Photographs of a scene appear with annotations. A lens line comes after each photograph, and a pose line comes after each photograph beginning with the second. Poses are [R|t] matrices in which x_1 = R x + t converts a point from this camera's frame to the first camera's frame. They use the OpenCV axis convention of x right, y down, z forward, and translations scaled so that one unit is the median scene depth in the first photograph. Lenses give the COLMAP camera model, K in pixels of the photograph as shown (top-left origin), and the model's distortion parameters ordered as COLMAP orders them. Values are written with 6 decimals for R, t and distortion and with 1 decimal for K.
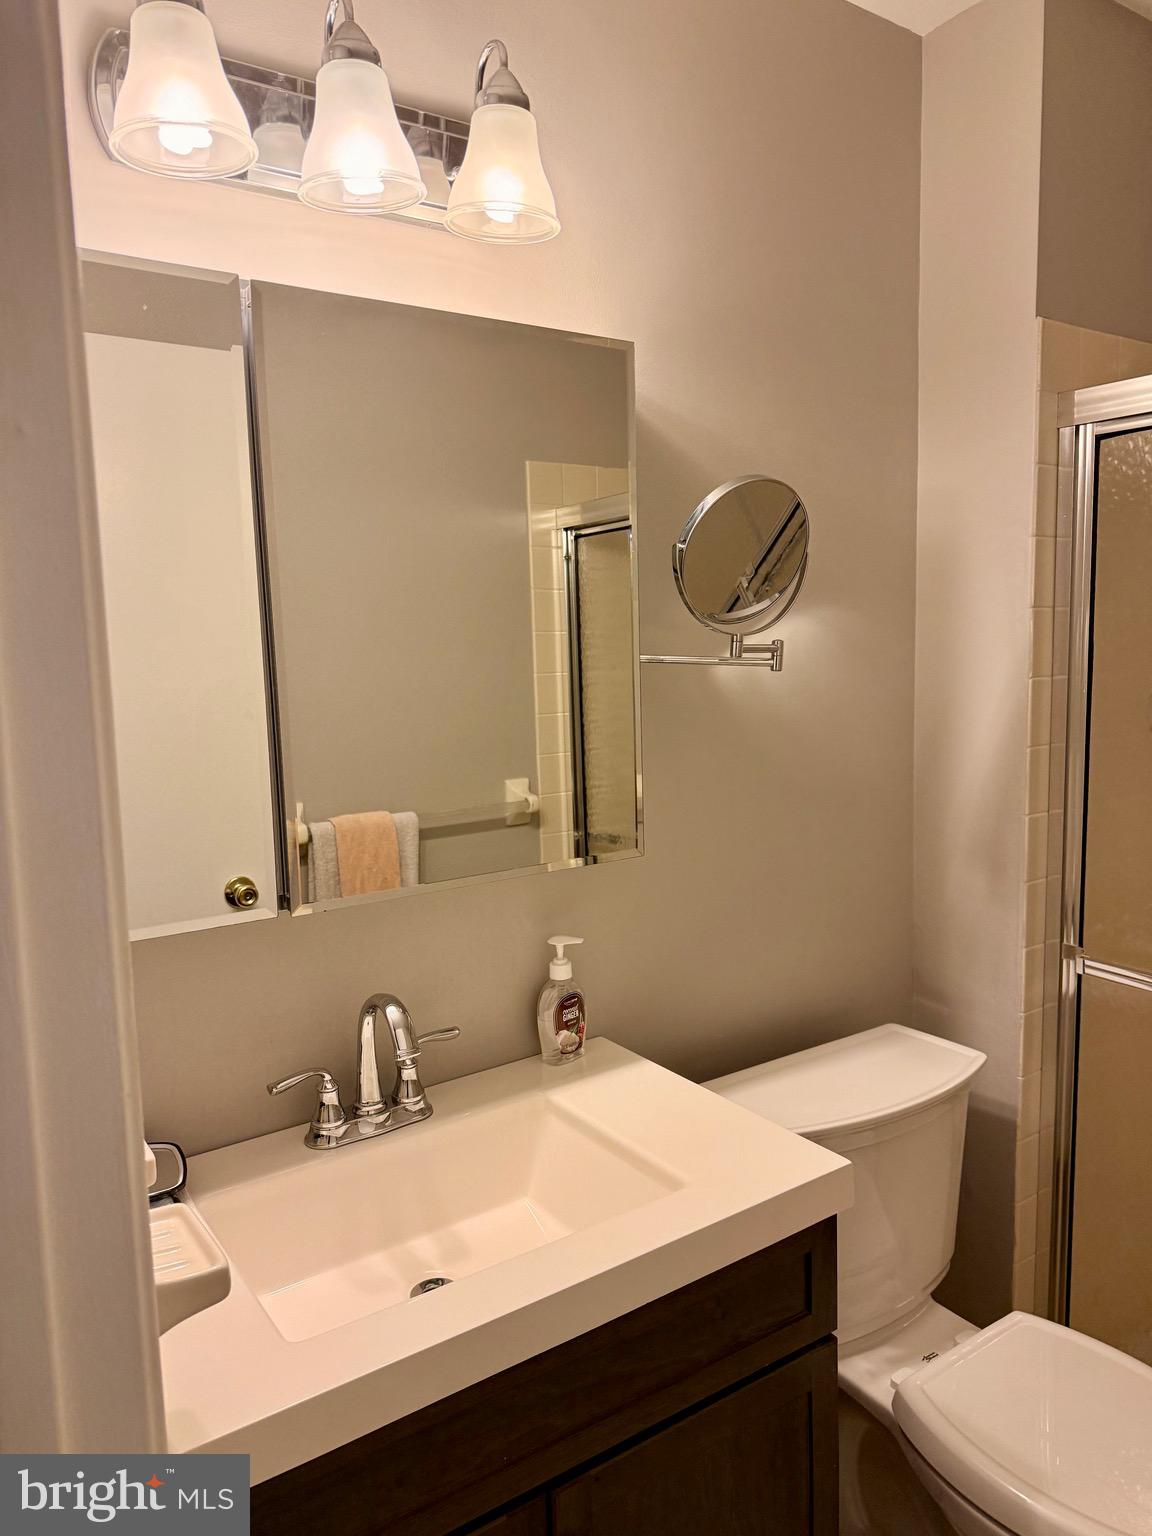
lens RADIAL K [[1072.5, 0, 576.0], [0, 1072.5, 768.0], [0, 0, 1]] dist [0.082488, -0.130203]
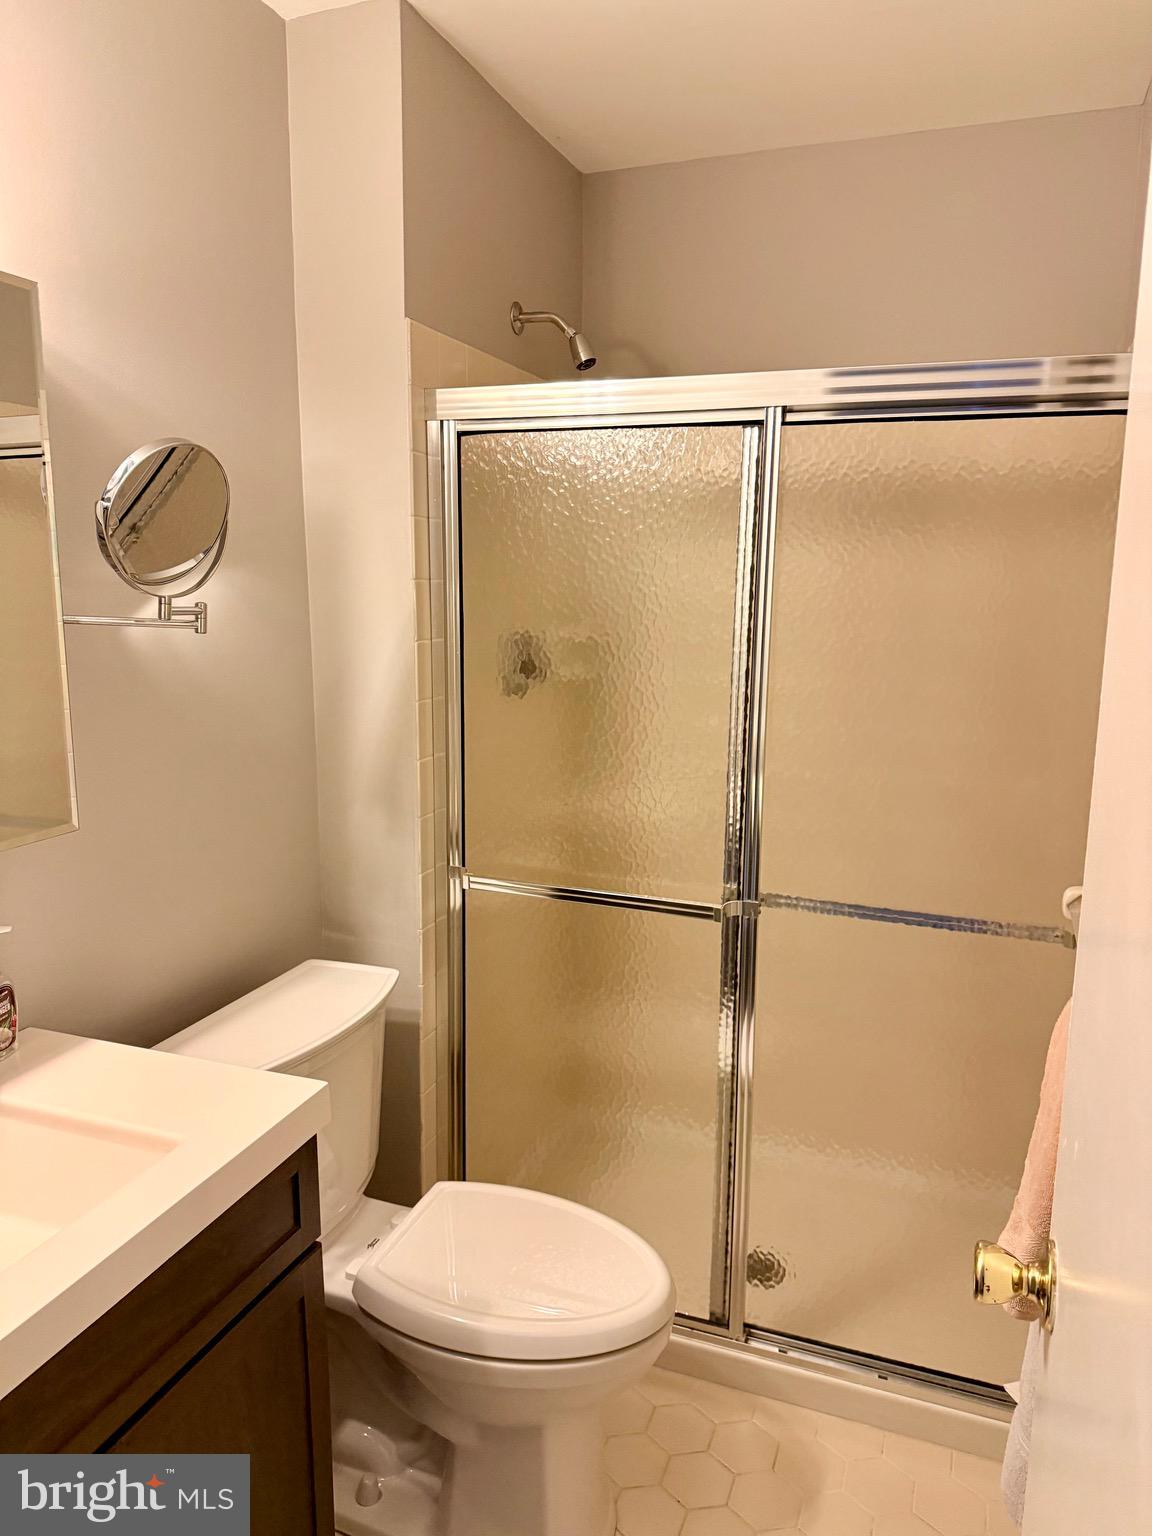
lens RADIAL K [[1061.3, 0, 576.0], [0, 1061.3, 768.0], [0, 0, 1]] dist [0.159074, -0.329974]
pose [[0.813126, -0.069094, 0.577972, -0.109163], [0.041373, 0.997279, 0.061014, -0.010655], [-0.580616, -0.025699, 0.813772, -0.024904]]
